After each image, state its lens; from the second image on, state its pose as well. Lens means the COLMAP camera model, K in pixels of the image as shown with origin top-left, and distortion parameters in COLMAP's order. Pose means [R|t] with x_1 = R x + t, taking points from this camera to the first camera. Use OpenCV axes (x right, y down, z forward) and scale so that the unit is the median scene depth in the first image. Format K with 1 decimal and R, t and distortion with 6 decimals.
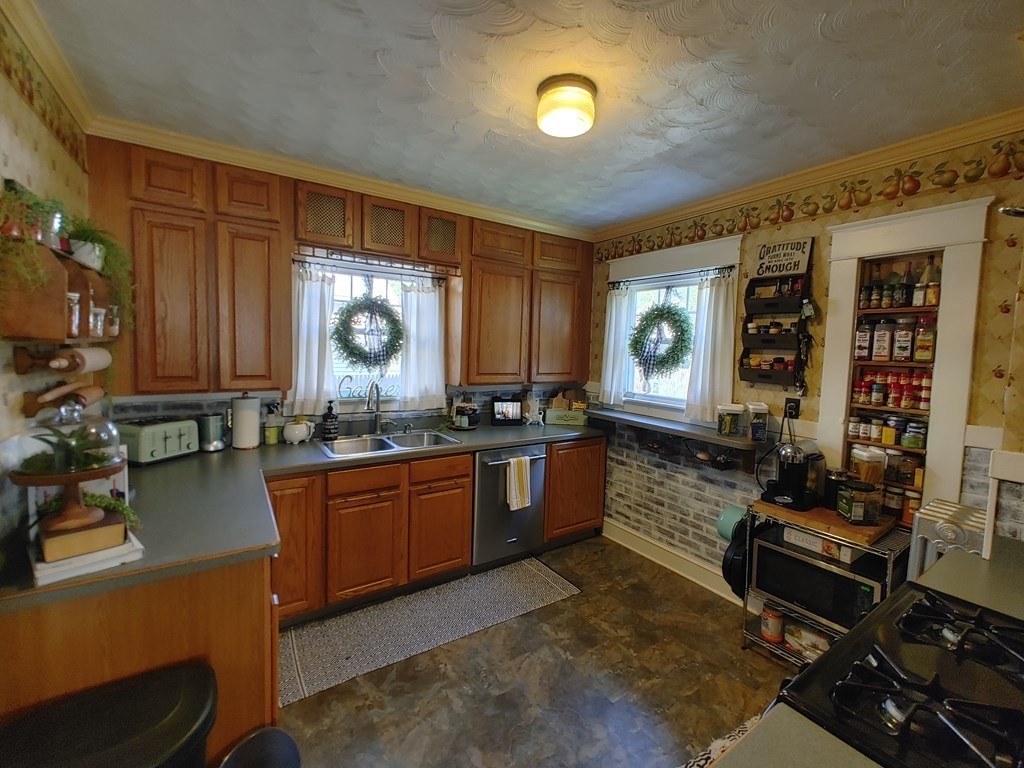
lens RADIAL K [[436.9, 0, 513.5], [0, 436.9, 378.1], [0, 0, 1]] dist [0.003287, 0.001419]
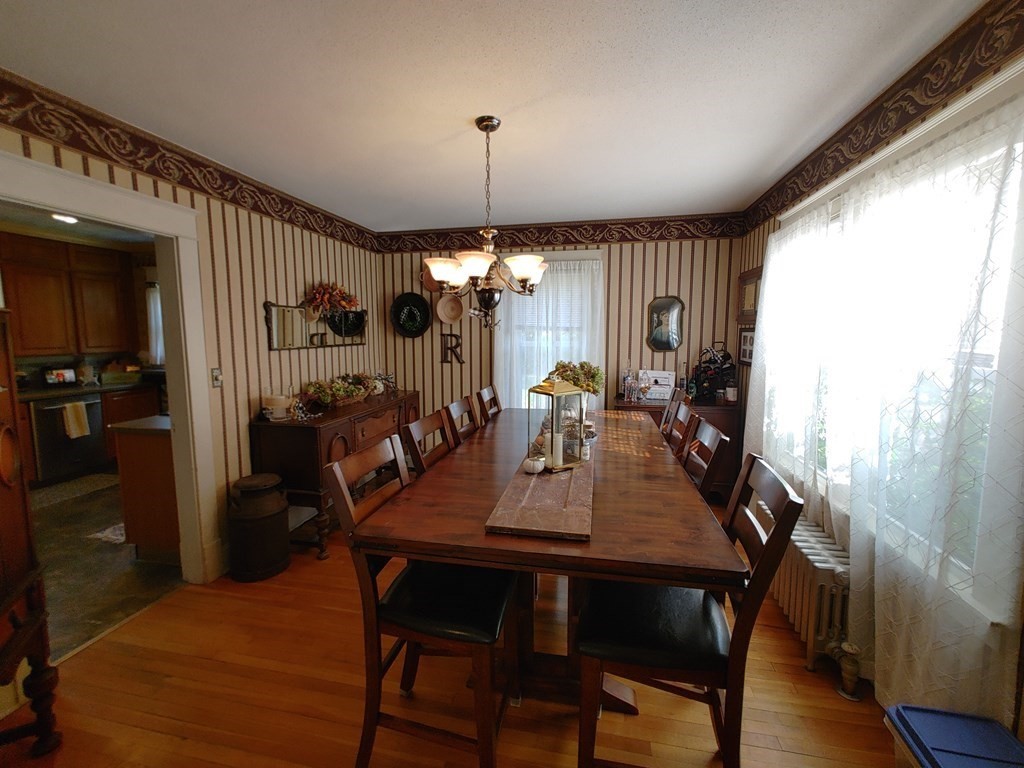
lens RADIAL K [[436.9, 0, 513.5], [0, 436.9, 378.1], [0, 0, 1]] dist [0.003287, 0.001419]
pose [[0.713403, -0.106938, 0.692546, 0.054881], [0.072829, 0.994250, 0.078503, 0.092857], [-0.696959, -0.005567, 0.717089, -1.123115]]
